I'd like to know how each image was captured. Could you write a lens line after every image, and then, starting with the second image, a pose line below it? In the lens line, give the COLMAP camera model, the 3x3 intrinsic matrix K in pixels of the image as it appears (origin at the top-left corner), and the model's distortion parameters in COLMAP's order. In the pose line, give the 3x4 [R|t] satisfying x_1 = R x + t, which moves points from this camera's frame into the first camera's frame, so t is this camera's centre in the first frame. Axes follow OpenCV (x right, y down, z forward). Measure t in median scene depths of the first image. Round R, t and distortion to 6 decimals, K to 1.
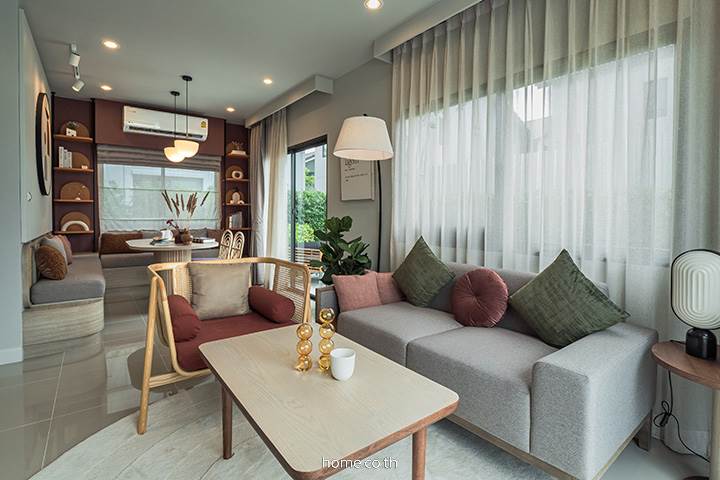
lens RADIAL K [[352.2, 0, 353.8], [0, 352.2, 221.5], [0, 0, 1]] dist [-0.004420, -0.001213]
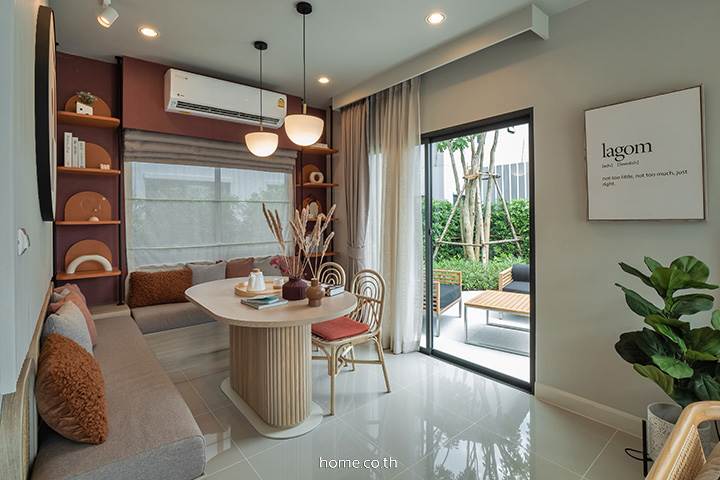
lens RADIAL K [[352.2, 0, 360.2], [0, 352.2, 214.4], [0, 0, 1]] dist [-0.004420, -0.001213]
pose [[0.998714, -0.015761, 0.048186, -0.346484], [0.017065, 0.999496, -0.026782, -0.047058], [-0.047739, 0.027570, 0.998479, 0.362365]]
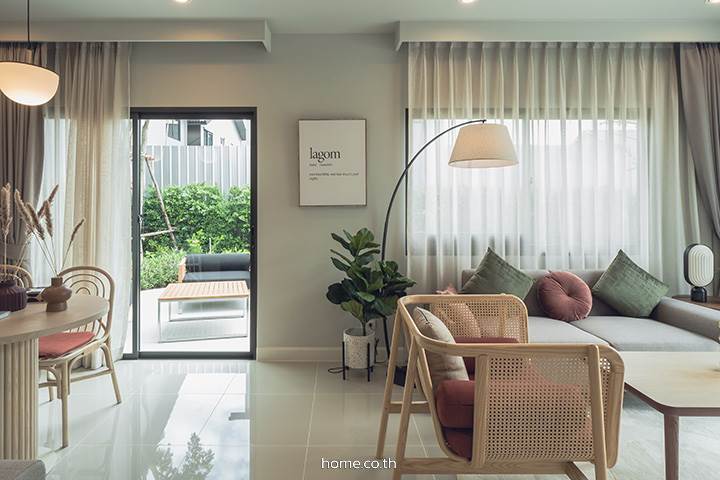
lens RADIAL K [[425.9, 0, 336.7], [0, 425.9, 202.4], [0, 0, 1]] dist [-0.001094, -0.001145]
pose [[0.606041, -0.001944, 0.795431, -0.552101], [0.020556, 0.999701, -0.013218, -0.041946], [-0.795168, 0.024361, 0.605900, 0.327048]]
